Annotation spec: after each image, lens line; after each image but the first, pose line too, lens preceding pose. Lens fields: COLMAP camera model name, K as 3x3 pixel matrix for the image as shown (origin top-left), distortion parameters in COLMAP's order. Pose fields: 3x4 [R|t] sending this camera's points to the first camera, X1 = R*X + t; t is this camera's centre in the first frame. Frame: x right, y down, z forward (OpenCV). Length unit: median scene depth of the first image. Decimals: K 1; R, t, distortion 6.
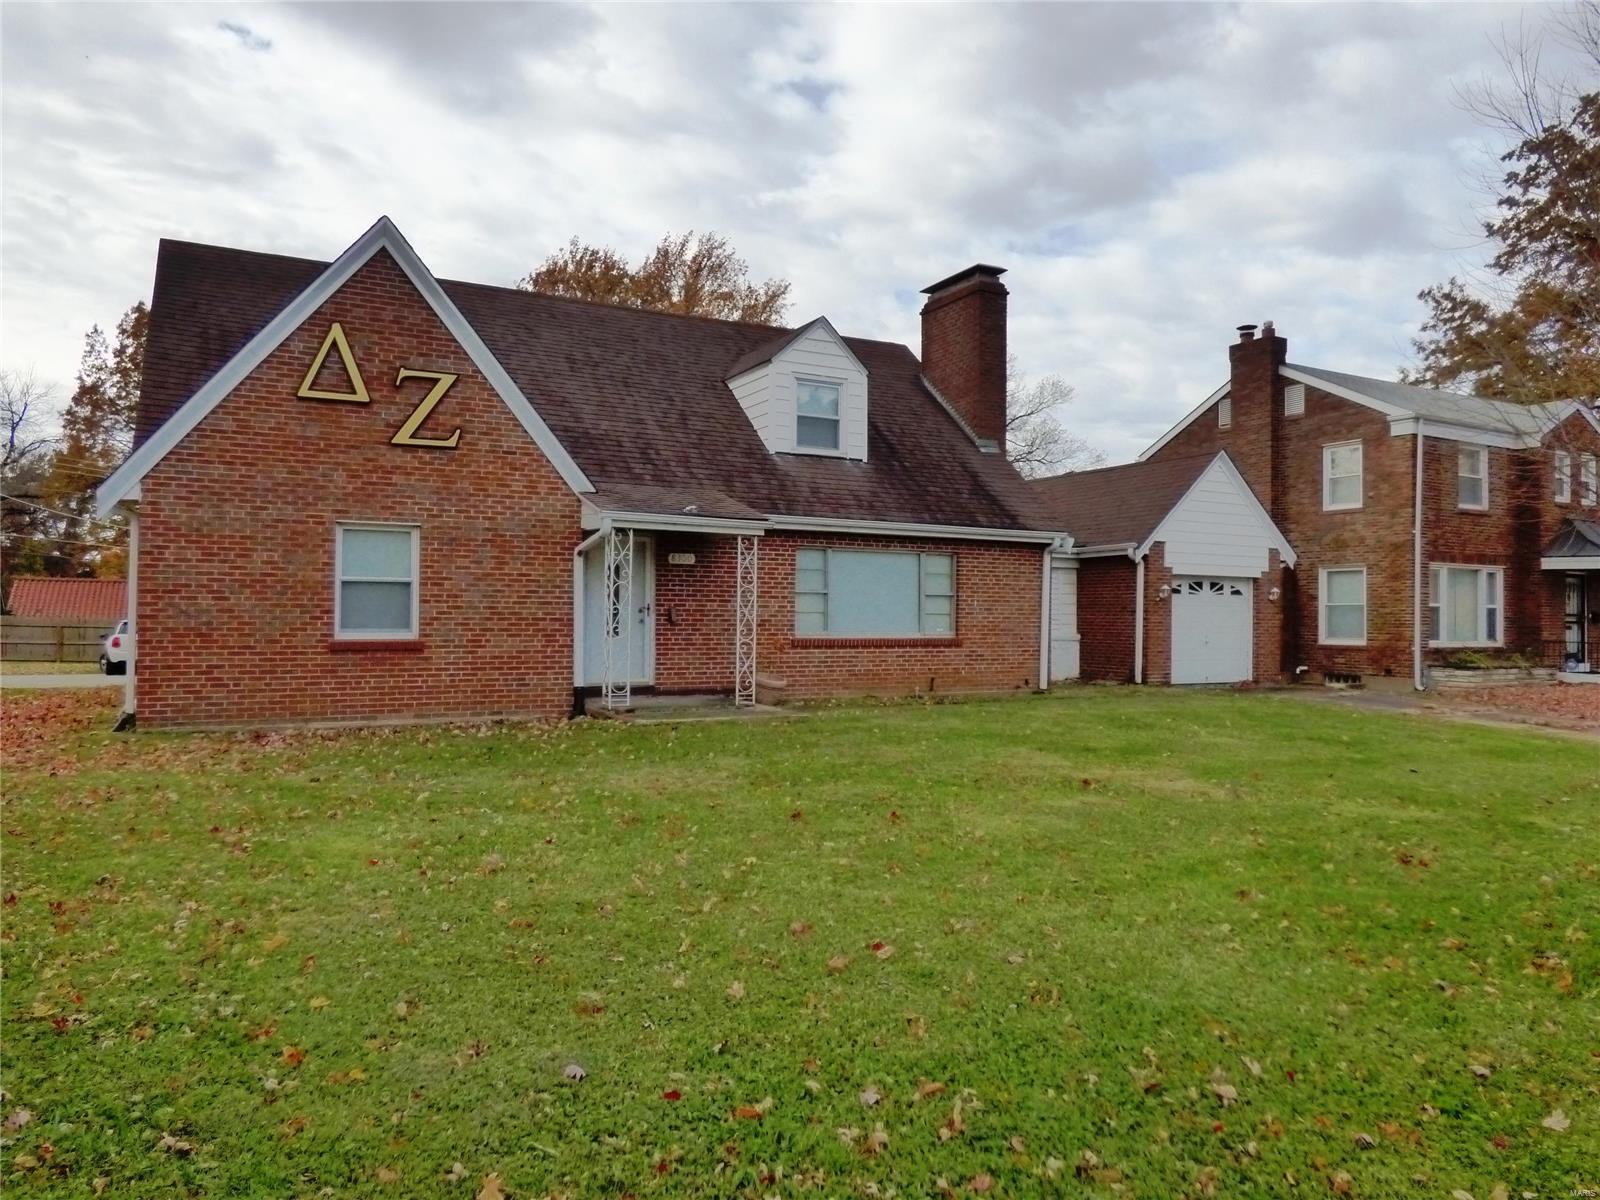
lens RADIAL K [[1090.5, 0, 800.0], [0, 1090.5, 600.0], [0, 0, 1]] dist [-0.027894, -0.003108]
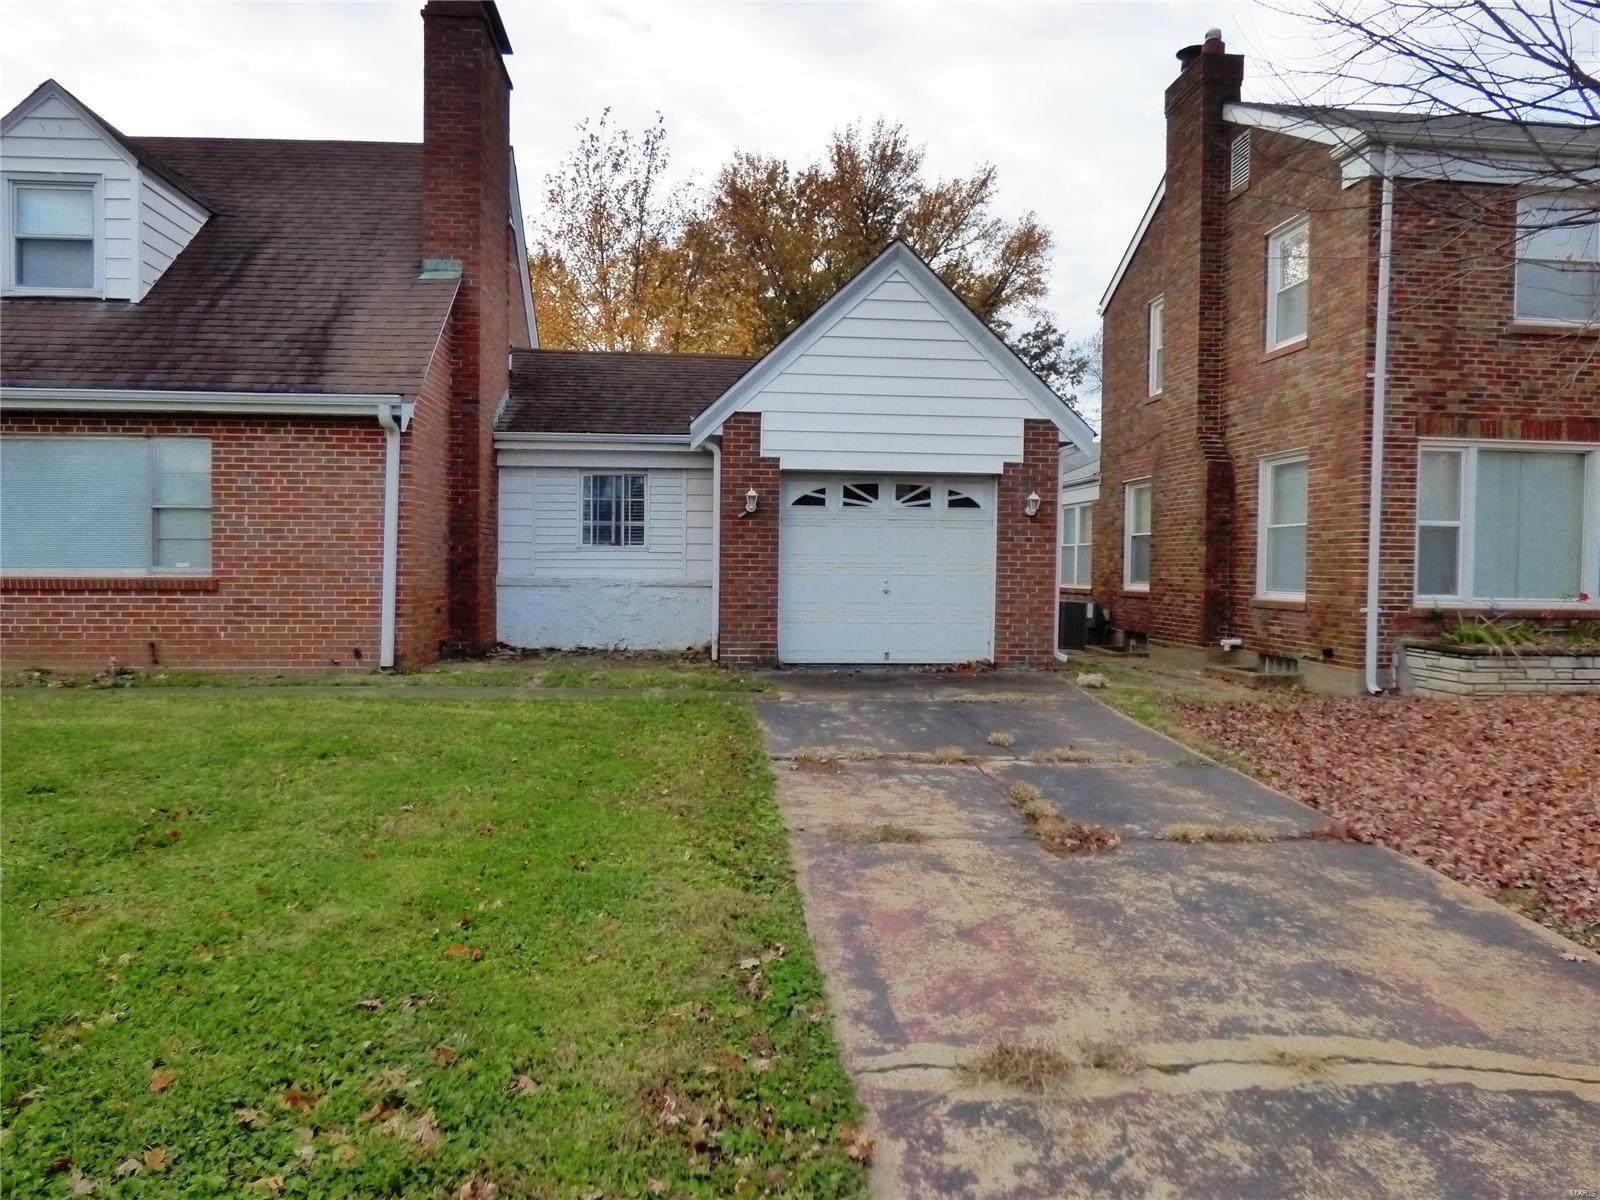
lens RADIAL K [[1090.5, 0, 800.0], [0, 1090.5, 600.0], [0, 0, 1]] dist [-0.027894, -0.003108]
pose [[0.924057, 0.014536, -0.381978, 0.518672], [0.004491, 0.998795, 0.048874, 0.014508], [0.382228, -0.046878, 0.922878, 0.436578]]
